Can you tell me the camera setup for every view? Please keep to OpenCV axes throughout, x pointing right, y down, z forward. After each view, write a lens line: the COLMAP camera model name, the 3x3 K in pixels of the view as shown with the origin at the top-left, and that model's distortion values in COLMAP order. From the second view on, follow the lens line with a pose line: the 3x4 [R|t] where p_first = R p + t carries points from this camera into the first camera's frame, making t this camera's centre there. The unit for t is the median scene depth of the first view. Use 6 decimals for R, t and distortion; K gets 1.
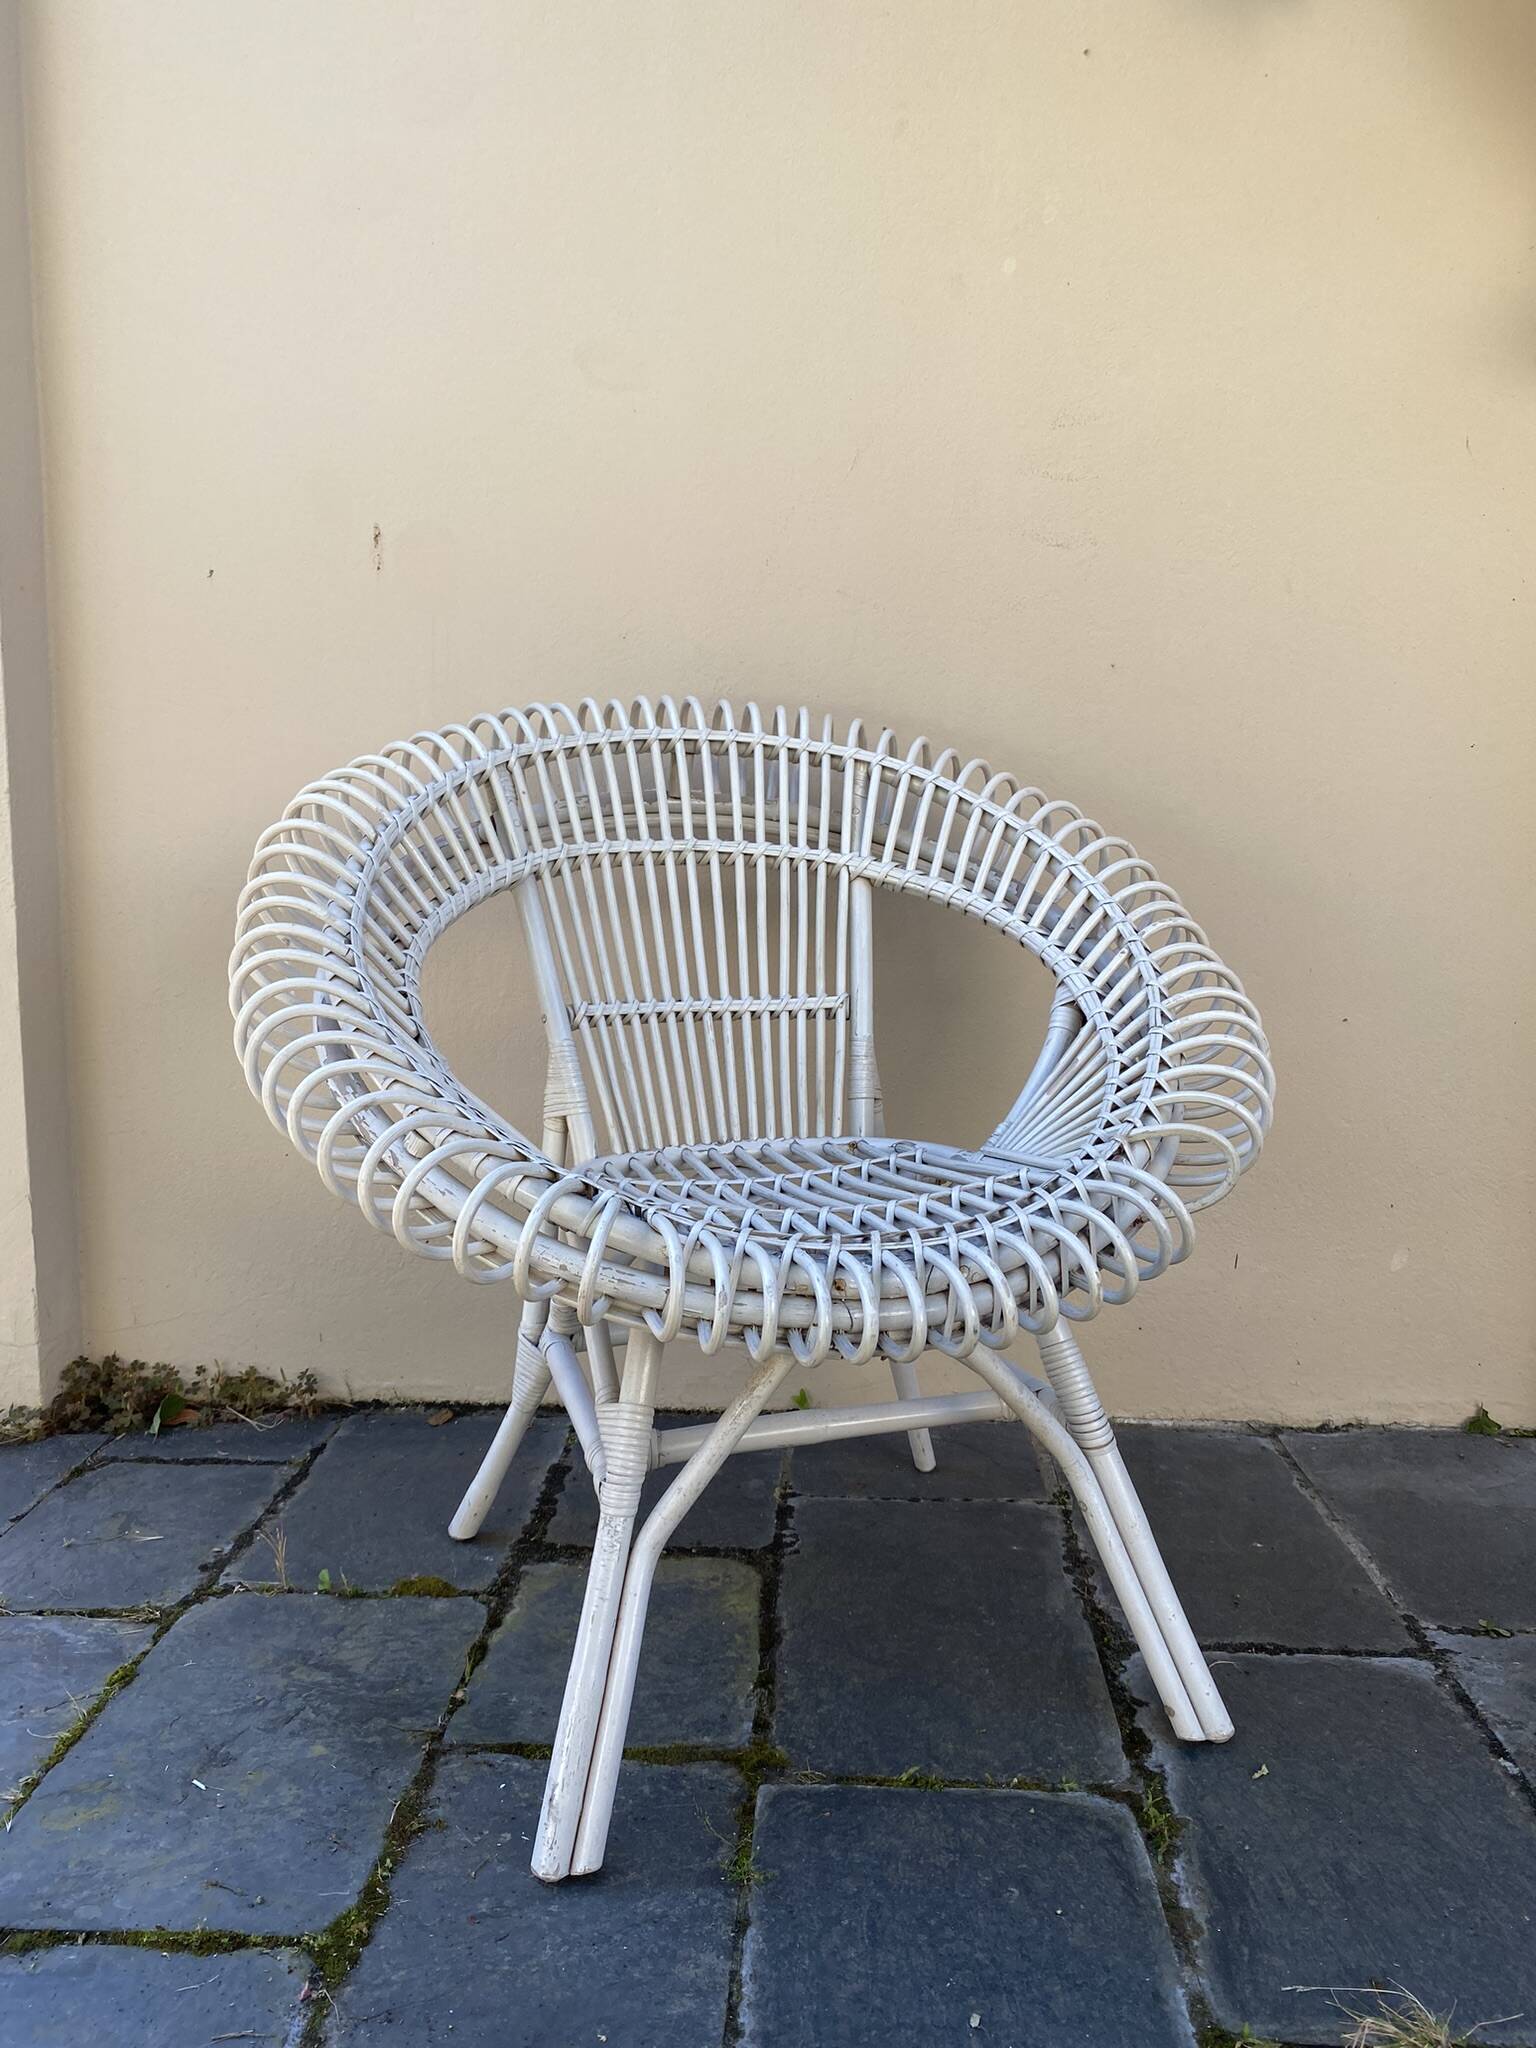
lens RADIAL K [[1550.6, 0, 770.4], [0, 1550.6, 1009.1], [0, 0, 1]] dist [0.004877, 0.003805]
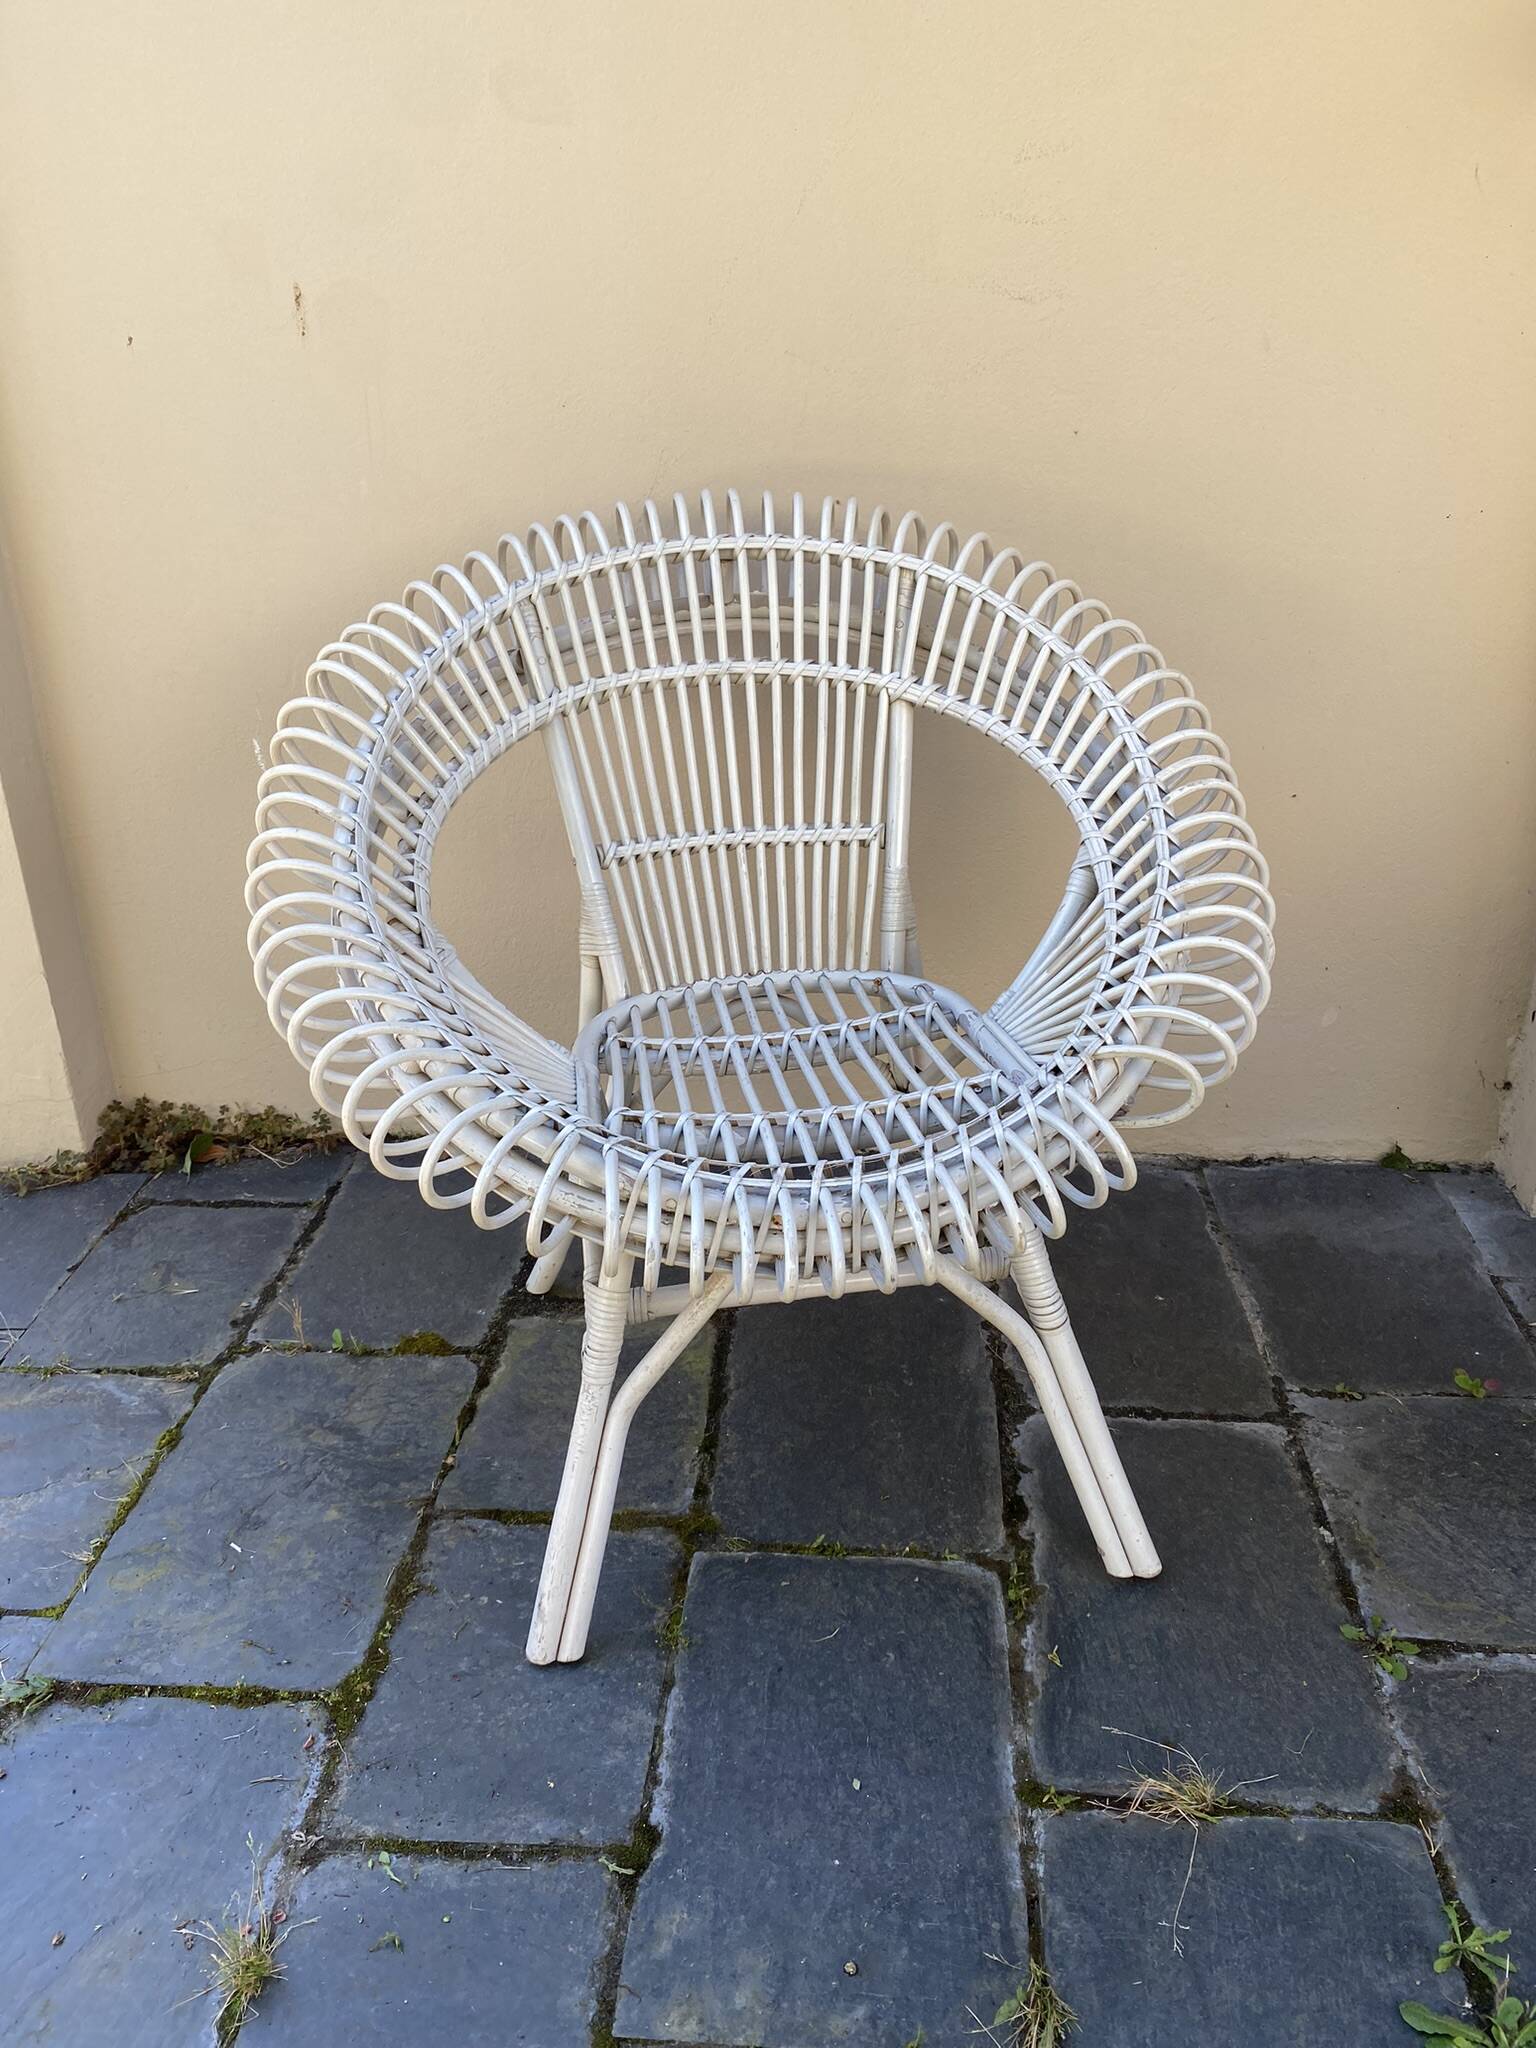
lens RADIAL K [[1550.6, 0, 772.5], [0, 1550.6, 991.1], [0, 0, 1]] dist [0.004877, 0.003805]
pose [[0.999365, -0.008146, -0.034680, 0.087115], [0.017982, 0.955726, 0.293709, -0.236747], [0.030752, -0.294146, 0.955266, -0.018774]]
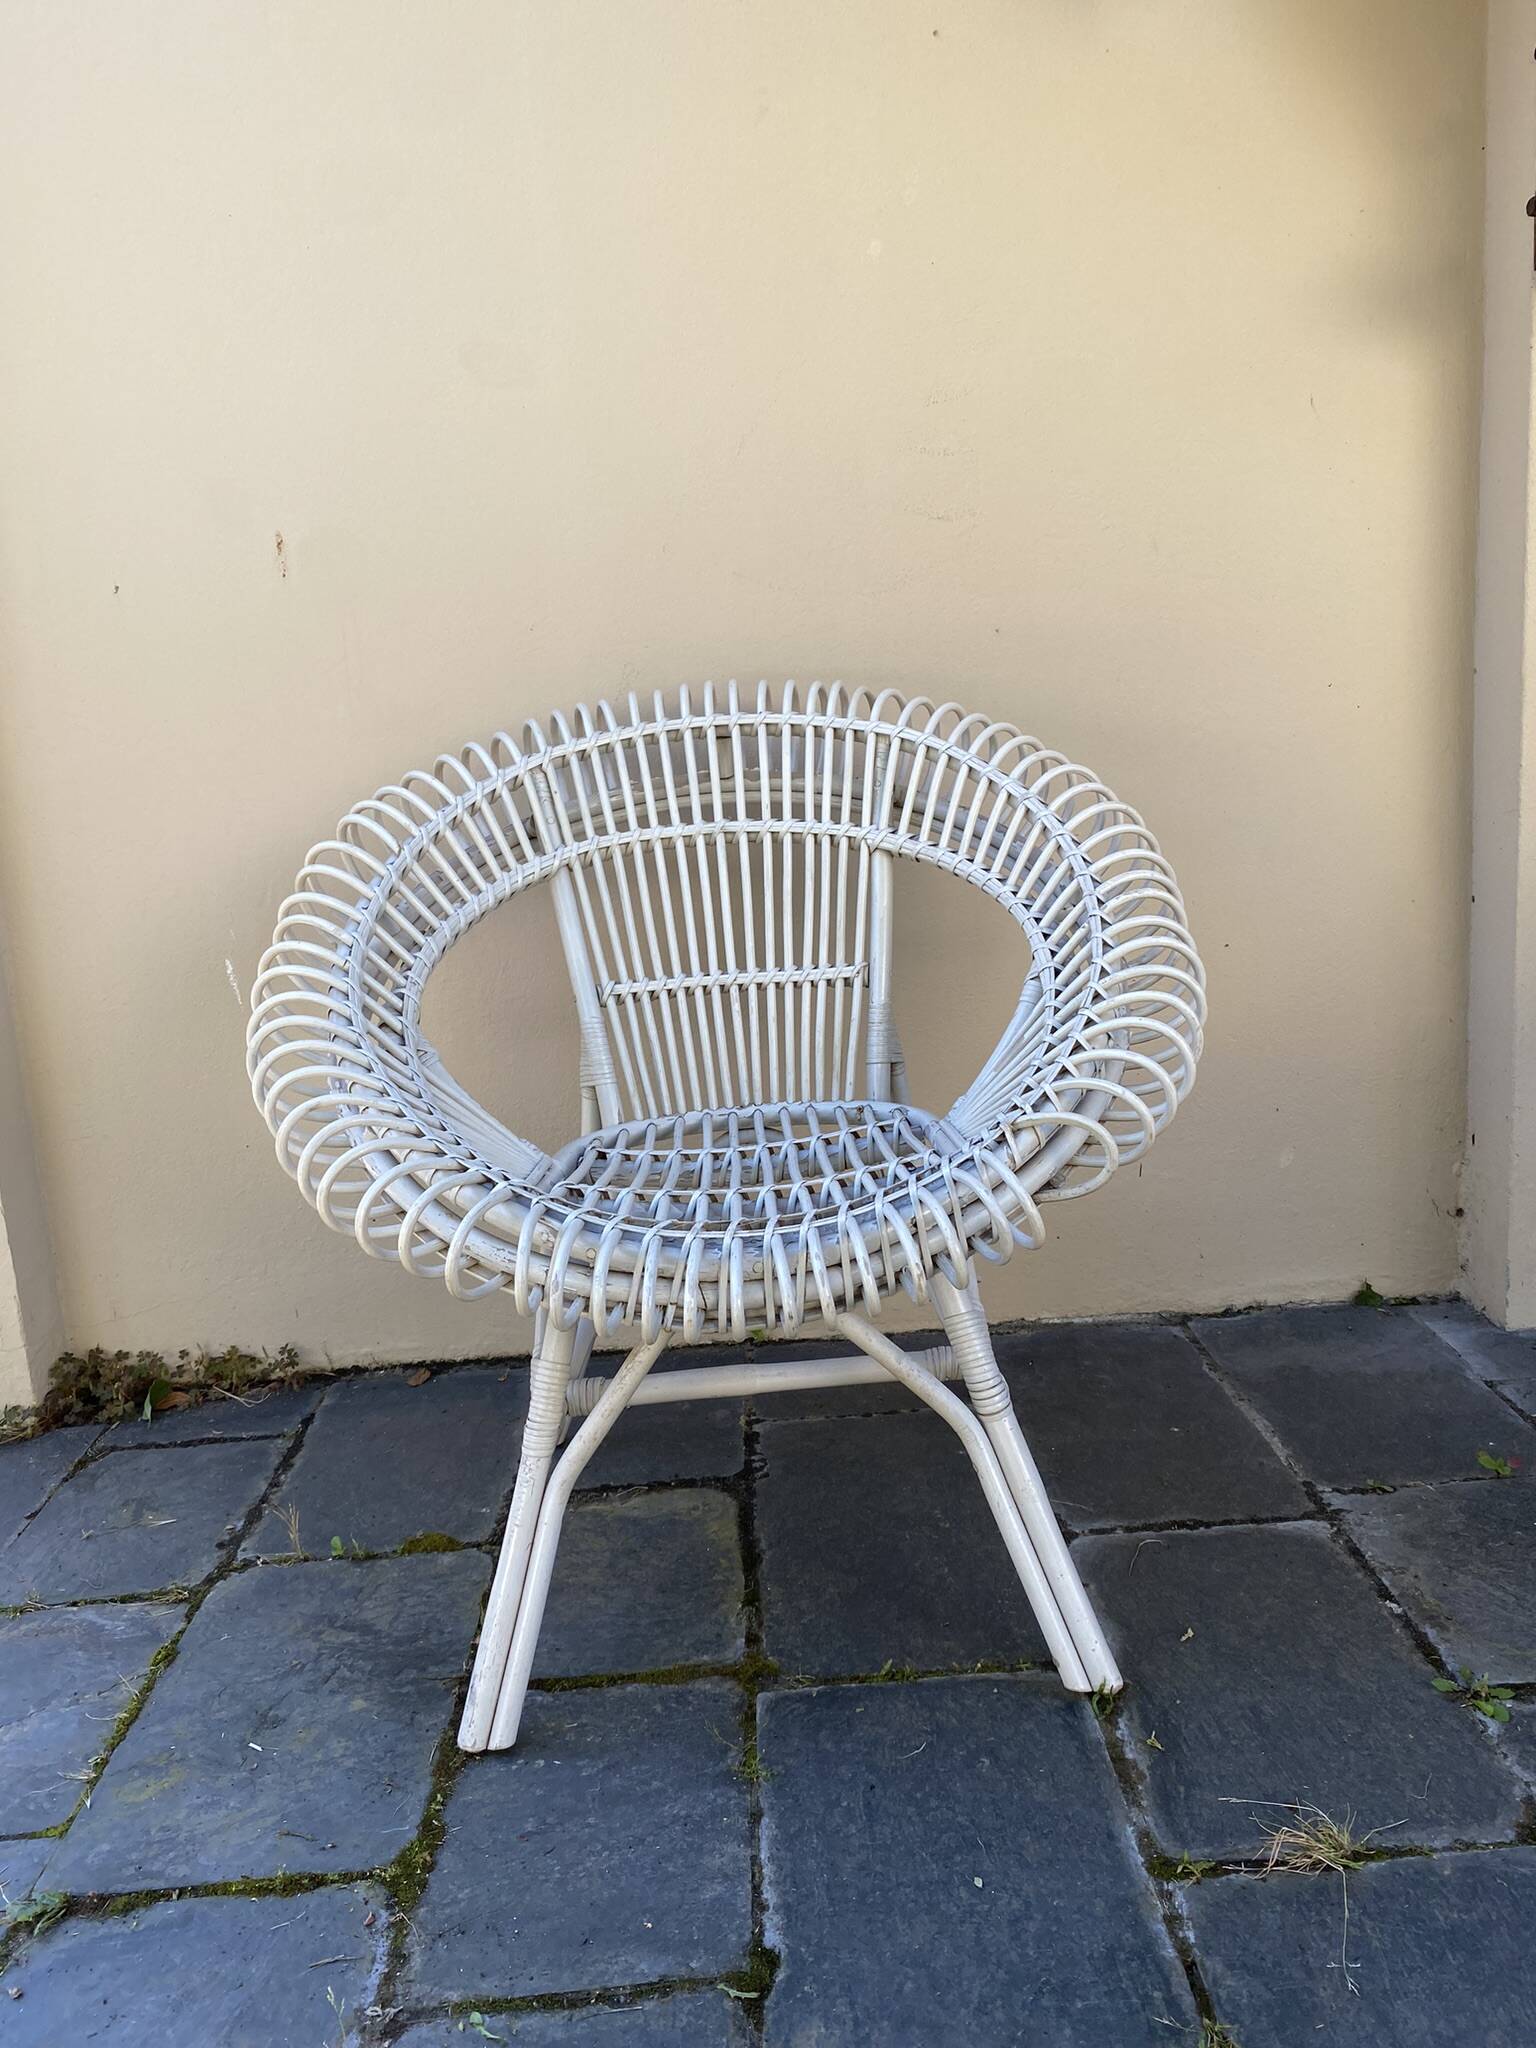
lens RADIAL K [[1550.6, 0, 783.5], [0, 1550.6, 1007.0], [0, 0, 1]] dist [0.004877, 0.003805]
pose [[0.994668, -0.078072, 0.067387, -0.022290], [0.072876, 0.994411, 0.076394, -0.075287], [-0.072974, -0.071076, 0.994798, -0.085134]]
